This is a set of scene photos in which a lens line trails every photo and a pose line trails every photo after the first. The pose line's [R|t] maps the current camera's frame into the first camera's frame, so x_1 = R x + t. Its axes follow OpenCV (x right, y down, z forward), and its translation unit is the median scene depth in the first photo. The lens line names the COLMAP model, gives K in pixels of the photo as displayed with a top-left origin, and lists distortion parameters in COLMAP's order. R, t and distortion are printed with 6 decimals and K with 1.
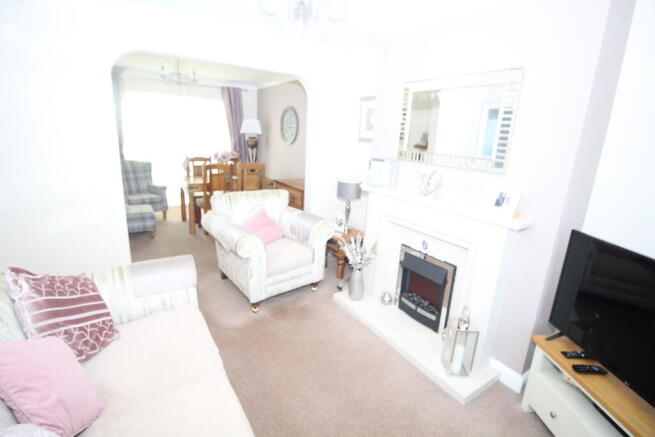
lens RADIAL K [[308.6, 0, 330.4], [0, 308.6, 215.7], [0, 0, 1]] dist [0.003083, -0.007587]
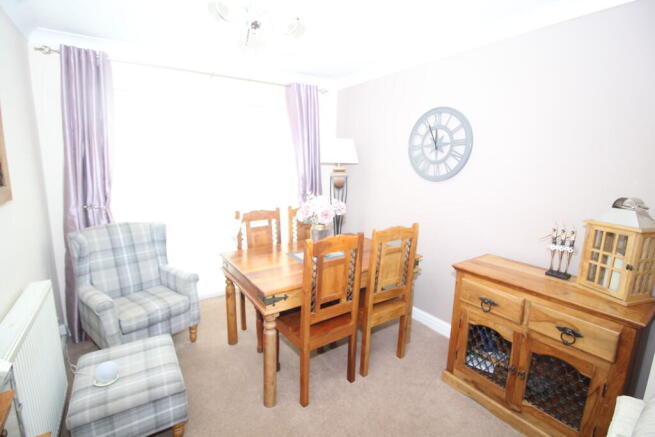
lens RADIAL K [[308.6, 0, 323.5], [0, 308.6, 216.8], [0, 0, 1]] dist [0.003083, -0.007587]
pose [[0.999254, -0.038217, -0.005551, -0.306664], [0.037653, 0.996104, -0.079743, -0.132789], [0.008577, 0.079474, 0.996800, 0.478846]]
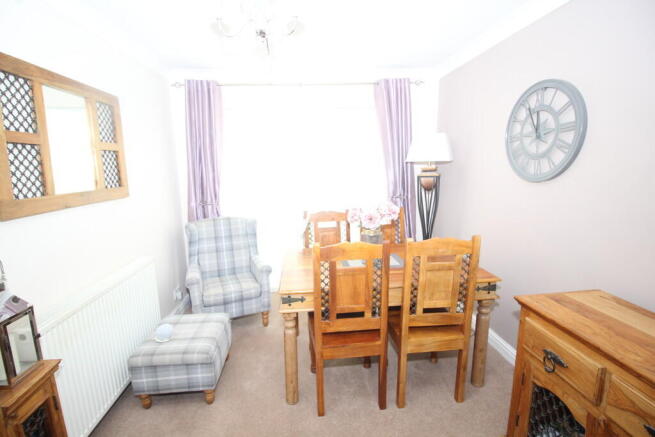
lens RADIAL K [[308.6, 0, 323.9], [0, 308.6, 217.4], [0, 0, 1]] dist [0.003083, -0.007587]
pose [[0.875772, 0.011947, -0.482578, -0.173344], [-0.056157, 0.995428, -0.077268, -0.137727], [0.479448, 0.094769, 0.872438, 0.530960]]
